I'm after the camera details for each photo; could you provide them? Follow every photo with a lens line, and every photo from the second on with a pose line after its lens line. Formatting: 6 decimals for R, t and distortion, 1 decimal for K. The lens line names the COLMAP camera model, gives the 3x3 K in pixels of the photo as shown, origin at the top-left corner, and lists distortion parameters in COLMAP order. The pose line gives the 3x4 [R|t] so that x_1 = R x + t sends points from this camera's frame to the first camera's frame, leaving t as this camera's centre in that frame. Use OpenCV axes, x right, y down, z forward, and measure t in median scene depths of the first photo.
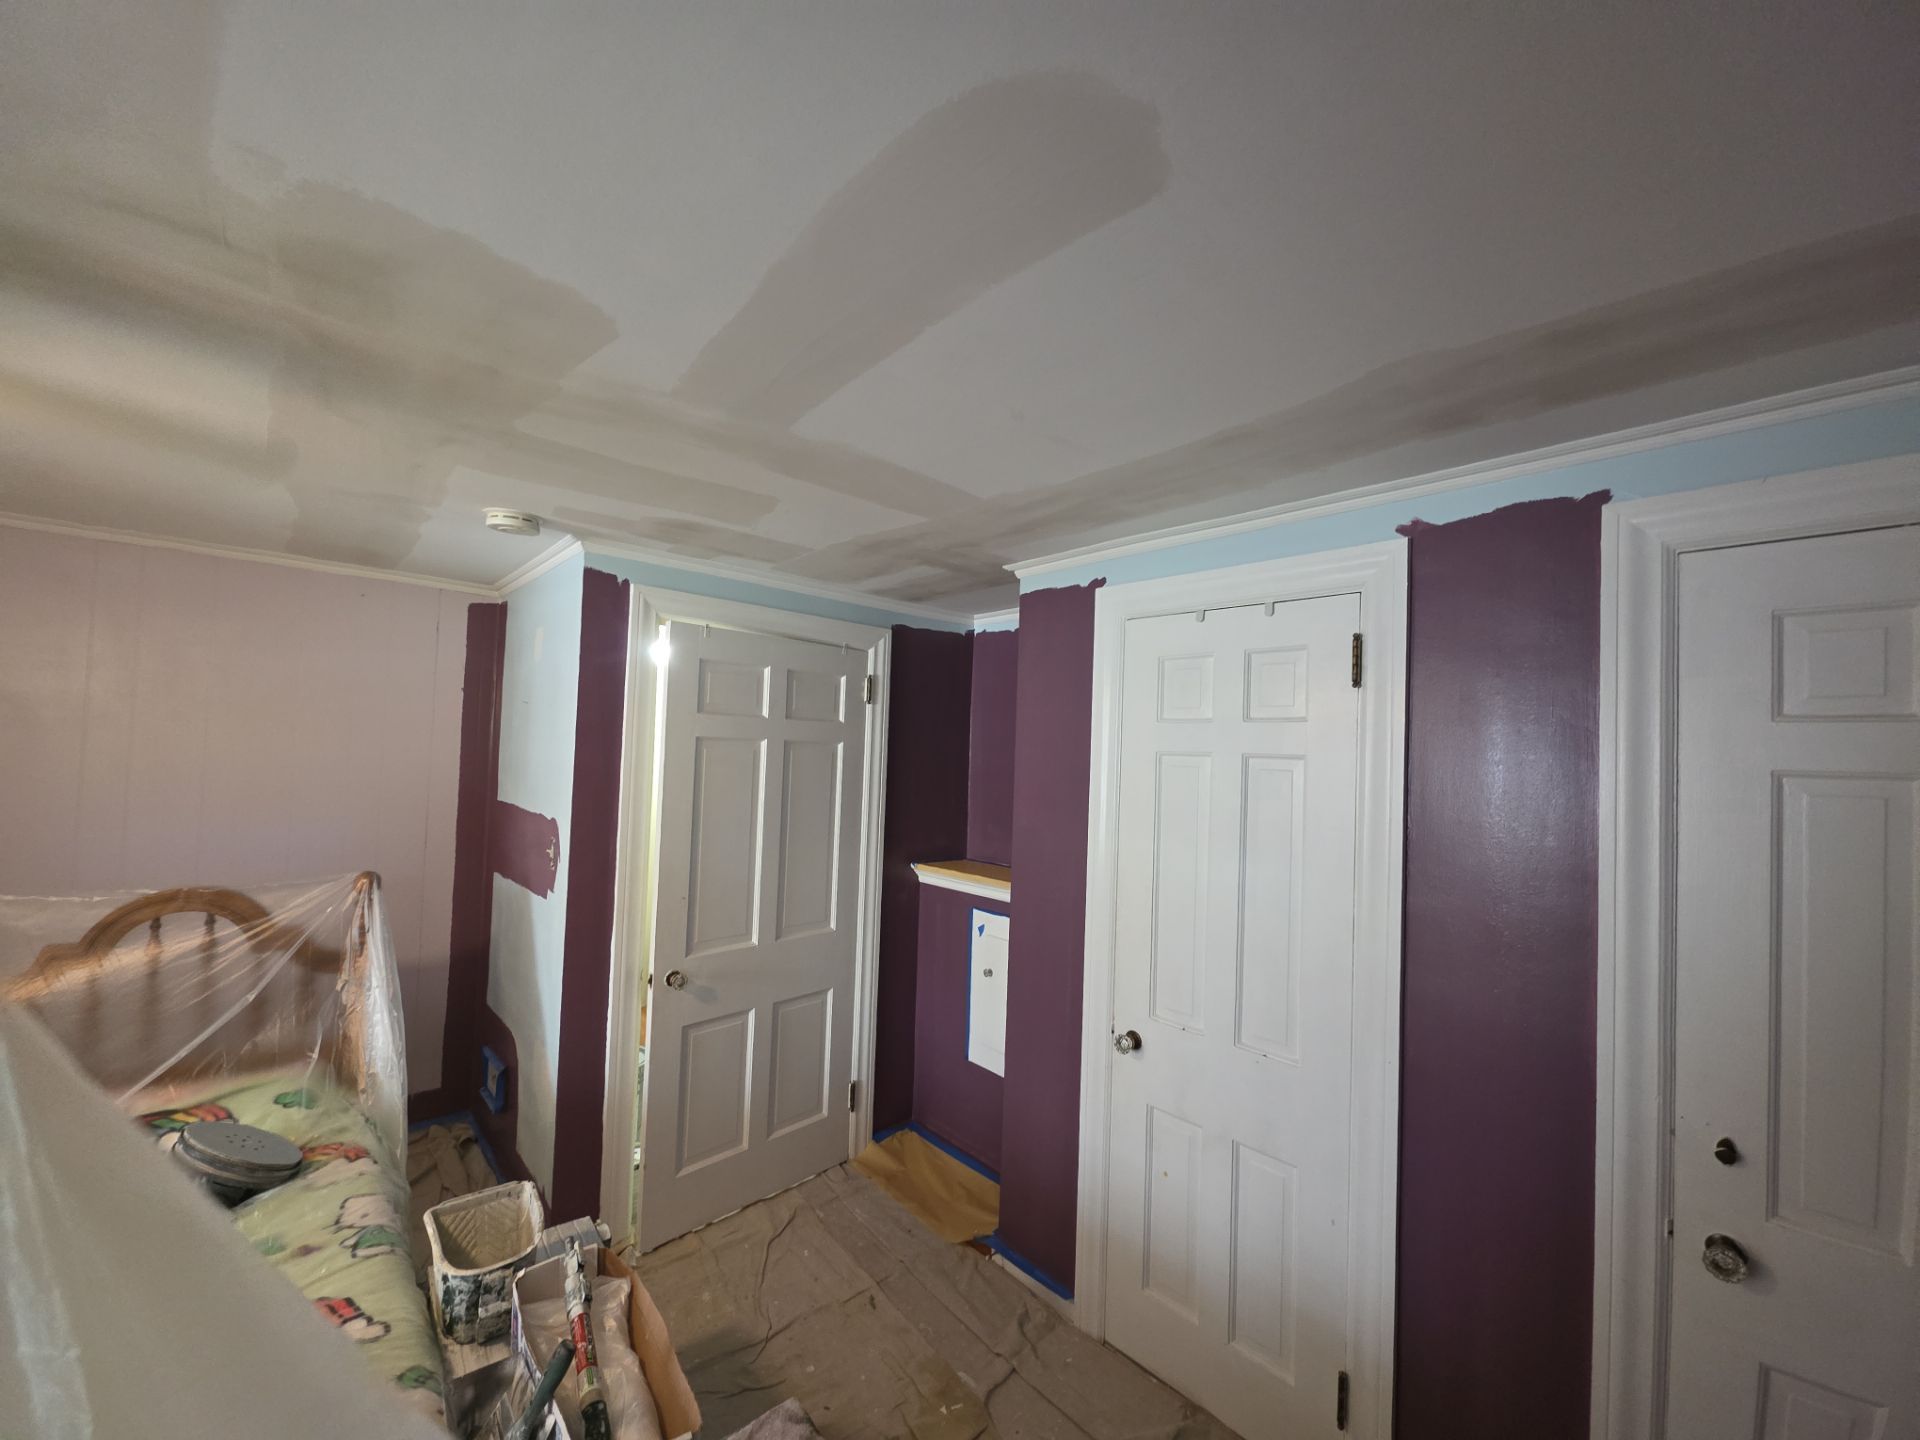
lens RADIAL K [[760.6, 0, 951.7], [0, 760.6, 729.6], [0, 0, 1]] dist [0.008077, -0.007395]
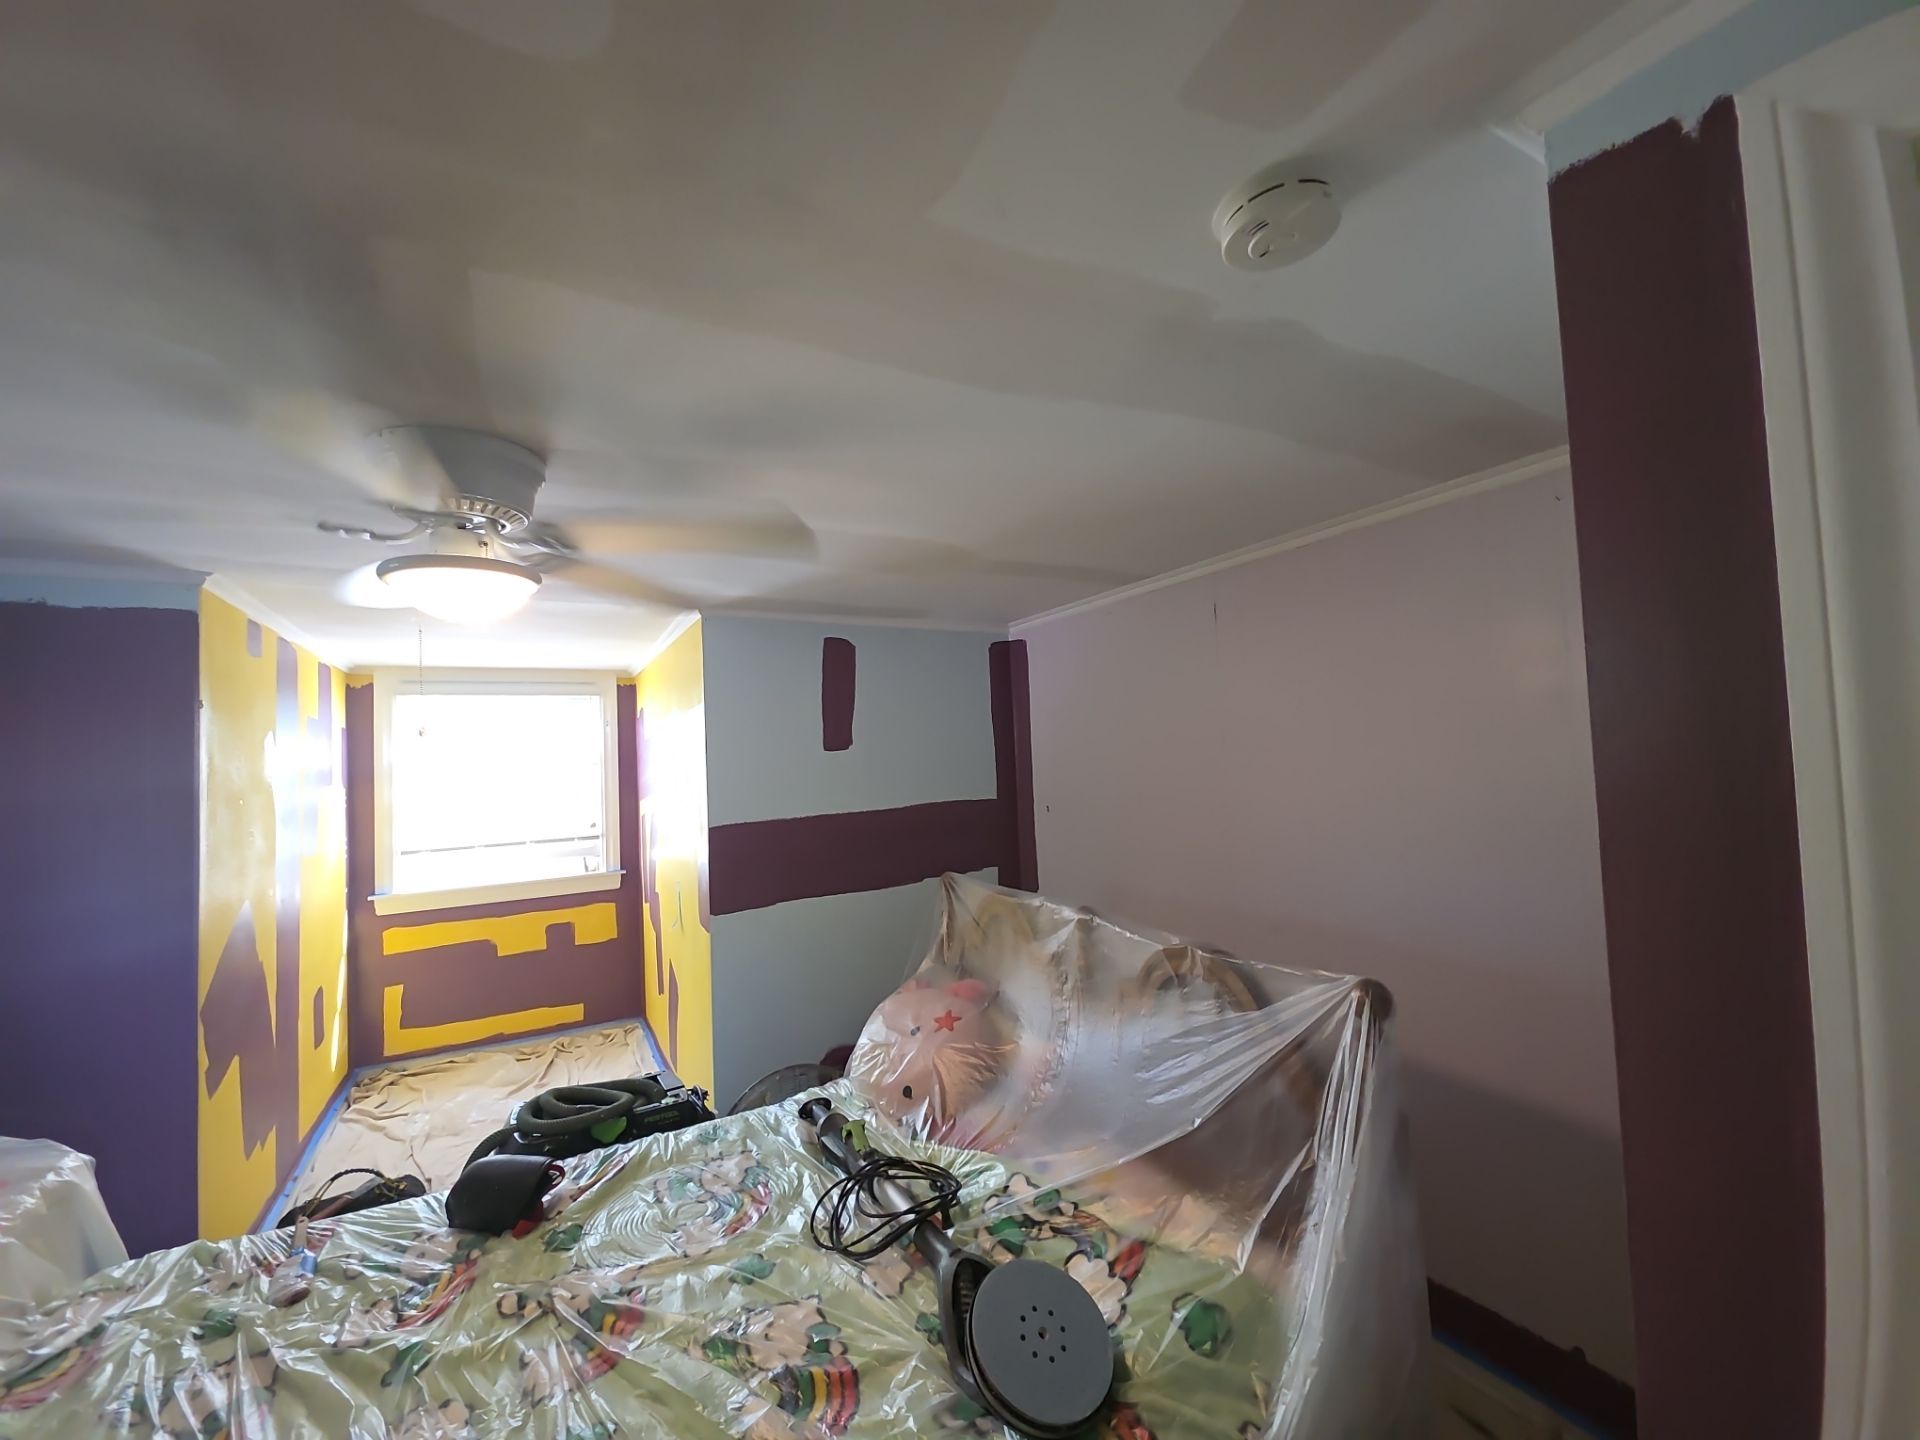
lens RADIAL K [[760.6, 0, 953.4], [0, 760.6, 731.6], [0, 0, 1]] dist [0.008077, -0.007395]
pose [[-0.218802, -0.063080, -0.973728, -0.122749], [0.063877, 0.994842, -0.078801, 0.024906], [0.973676, -0.079441, -0.213644, 0.757591]]
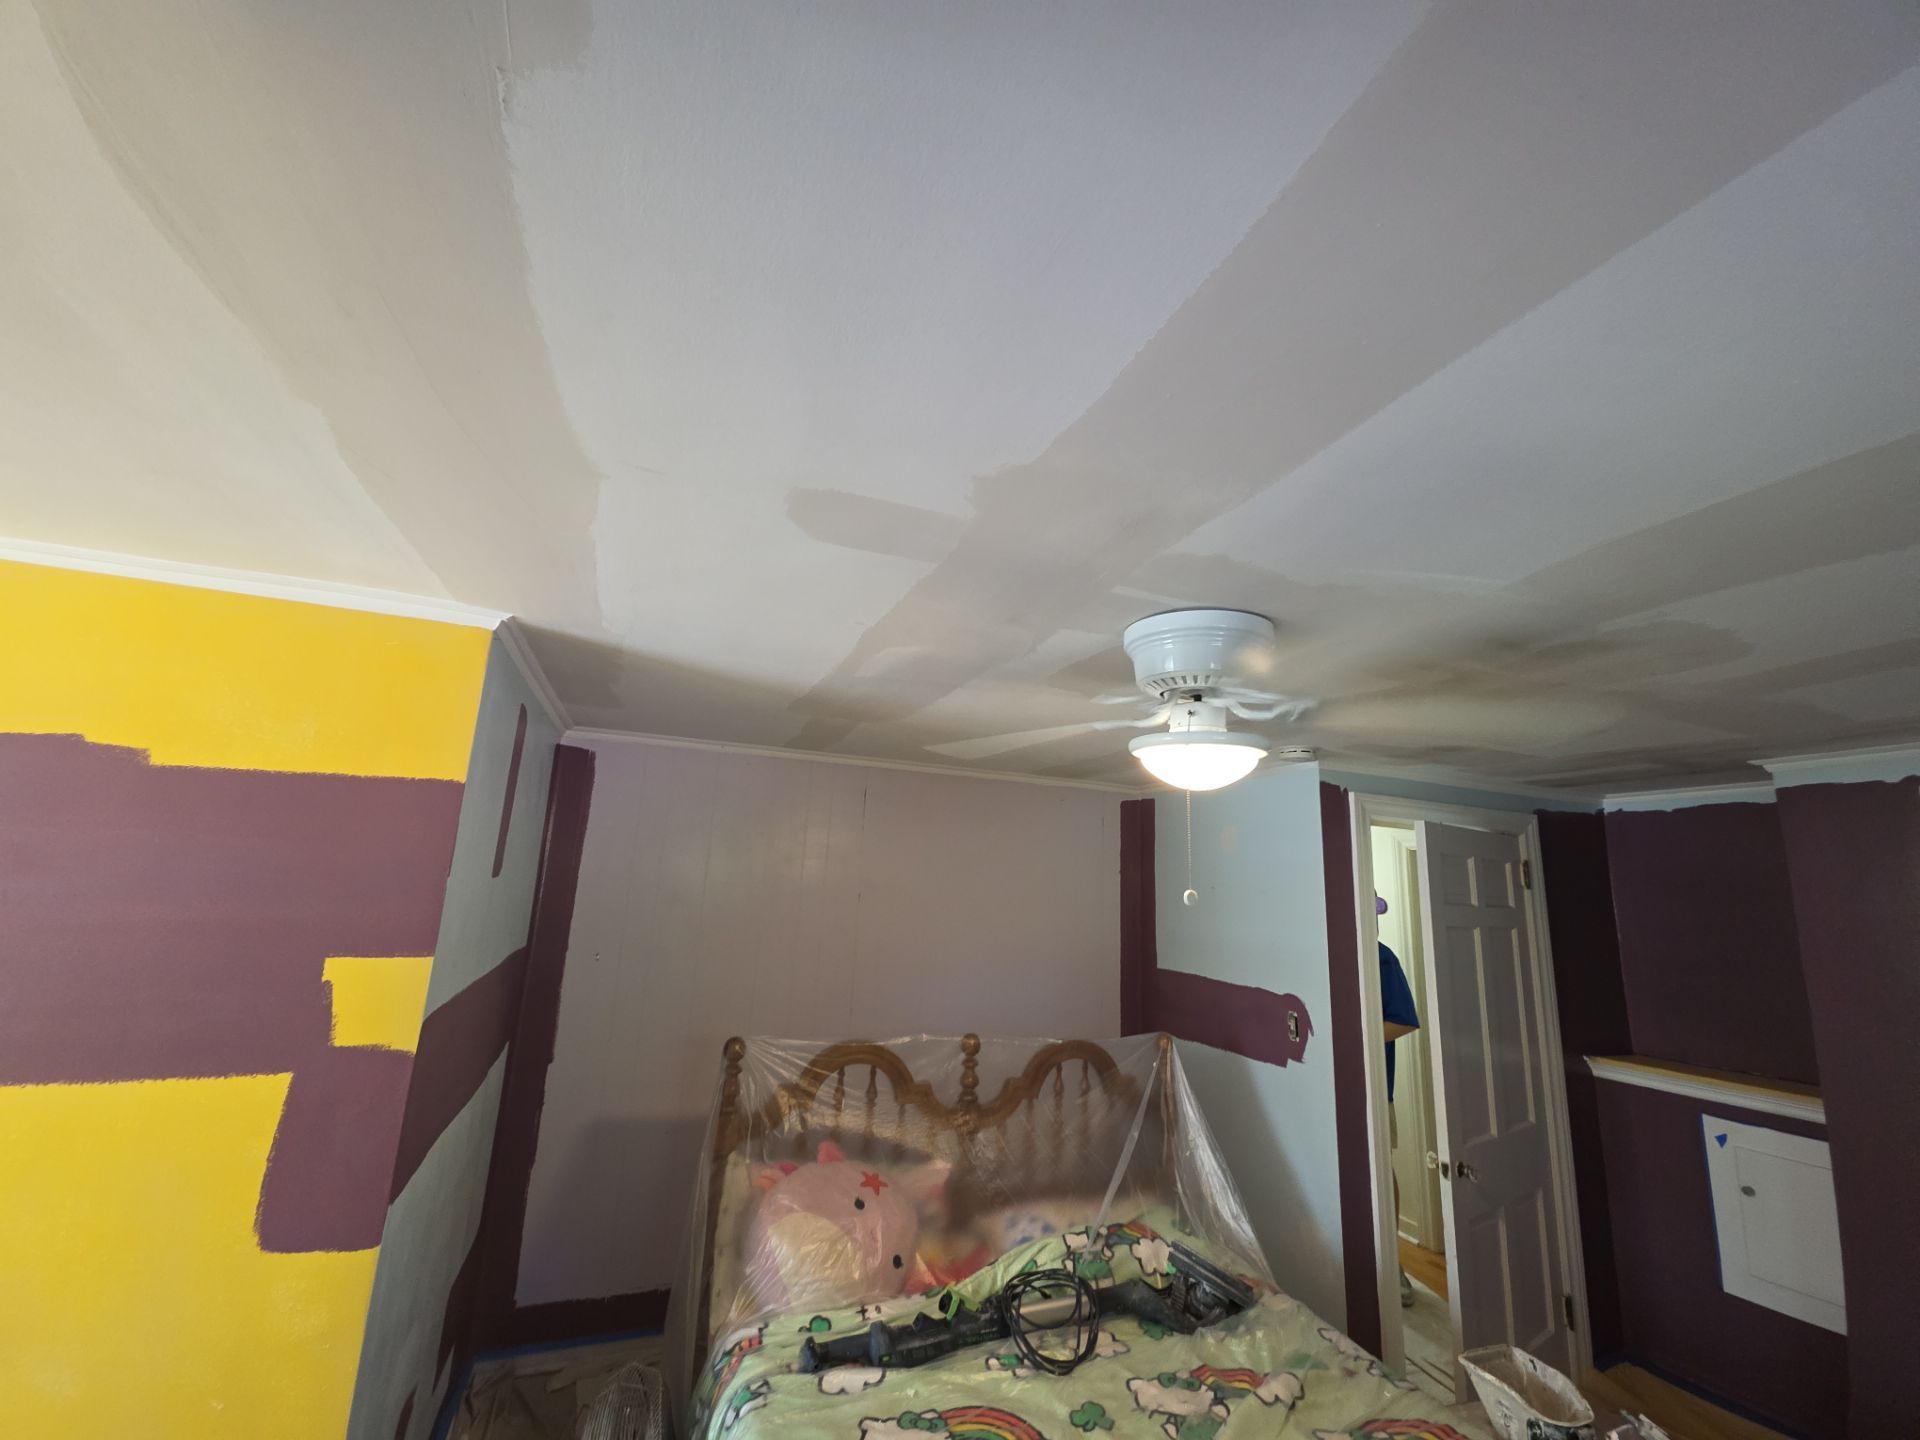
lens RADIAL K [[760.6, 0, 953.9], [0, 760.6, 730.0], [0, 0, 1]] dist [0.008077, -0.007395]
pose [[0.934734, -0.061549, -0.349976, -0.562403], [-0.004378, 0.982816, -0.184537, -0.062631], [0.355320, 0.174025, 0.918402, -0.318298]]
